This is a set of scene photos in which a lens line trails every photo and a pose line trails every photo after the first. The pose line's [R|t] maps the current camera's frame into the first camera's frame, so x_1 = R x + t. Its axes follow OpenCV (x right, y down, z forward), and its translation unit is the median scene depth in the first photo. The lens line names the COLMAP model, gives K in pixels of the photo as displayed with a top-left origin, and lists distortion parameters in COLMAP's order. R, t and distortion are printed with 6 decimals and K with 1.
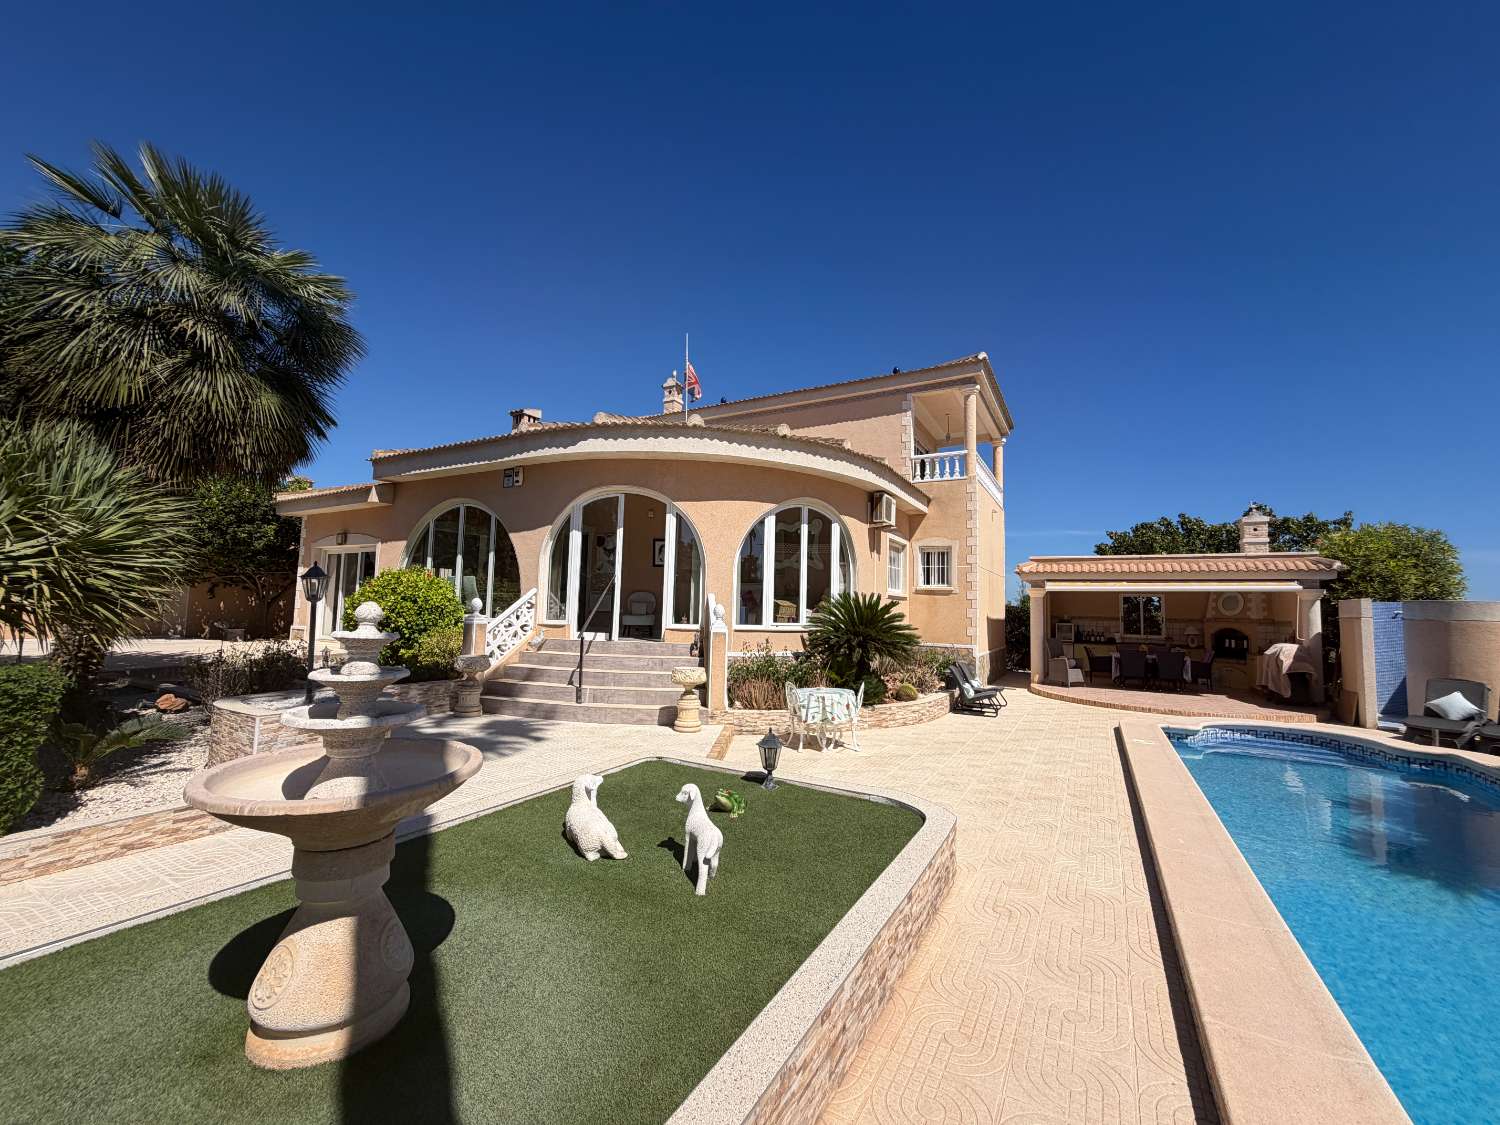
lens RADIAL K [[595.5, 0, 750.1], [0, 595.5, 558.6], [0, 0, 1]] dist [0.002387, 0.000399]
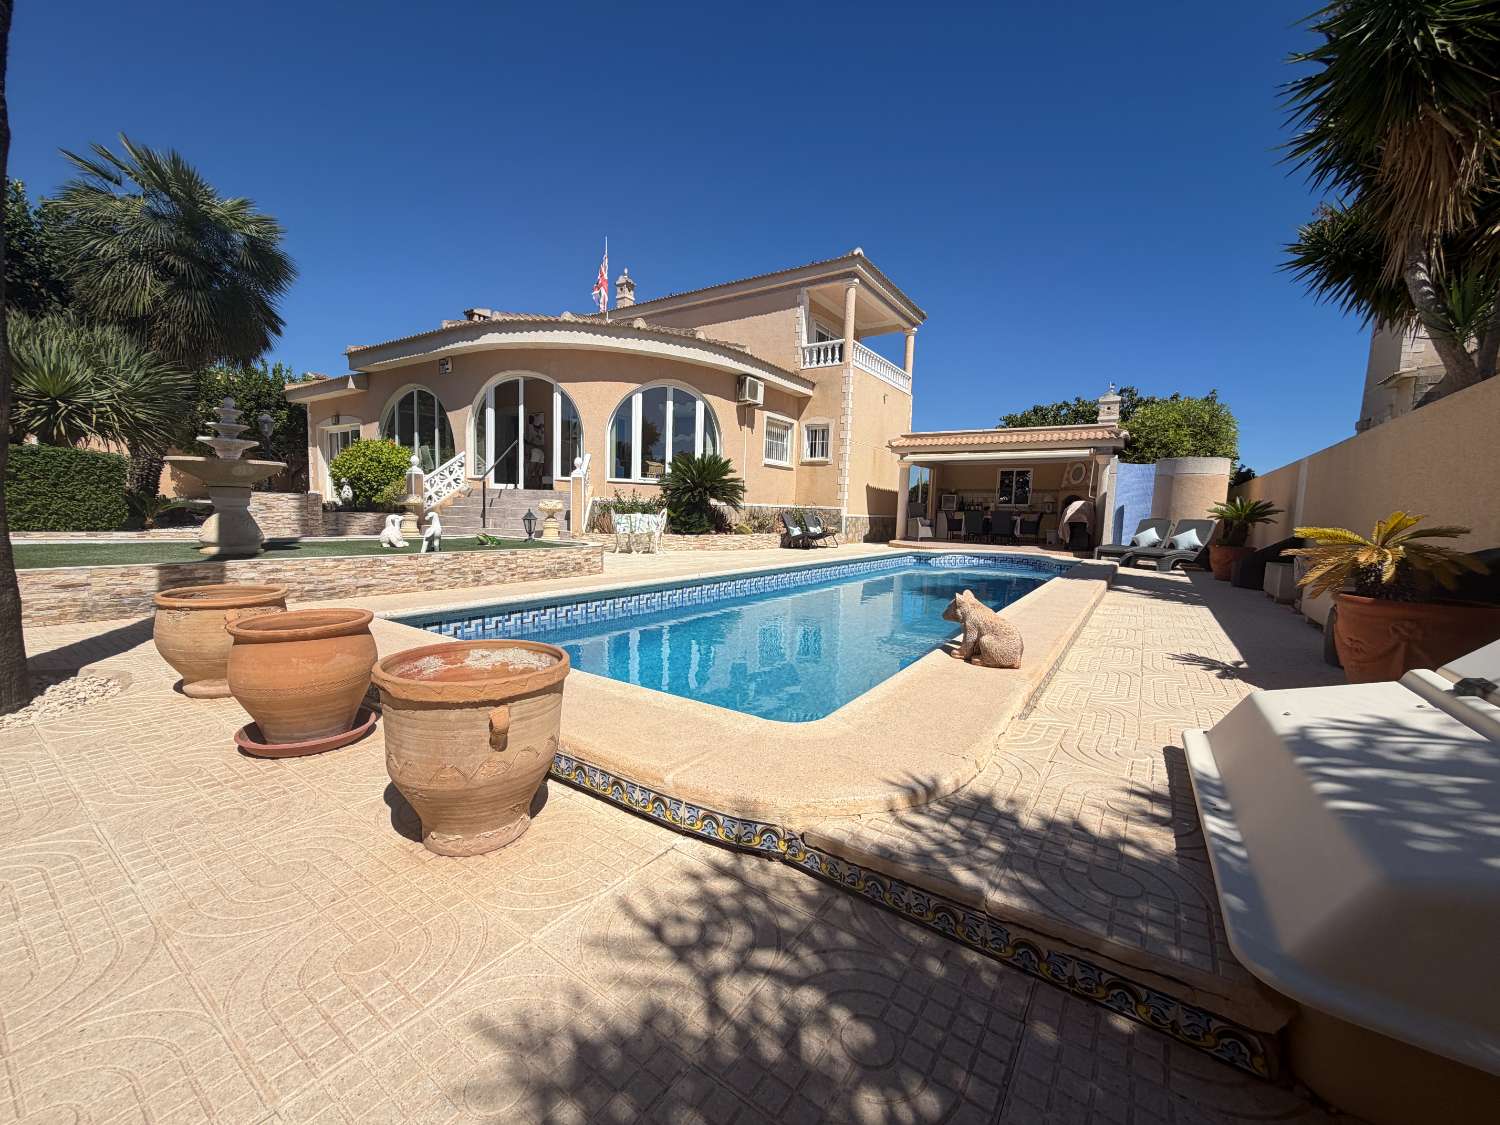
lens RADIAL K [[595.5, 0, 748.7], [0, 595.5, 557.2], [0, 0, 1]] dist [0.002387, 0.000399]
pose [[0.997585, 0.008653, -0.068909, 0.372131], [0.002406, 0.987307, 0.158808, 0.073749], [0.069409, -0.158590, 0.984902, -0.308425]]
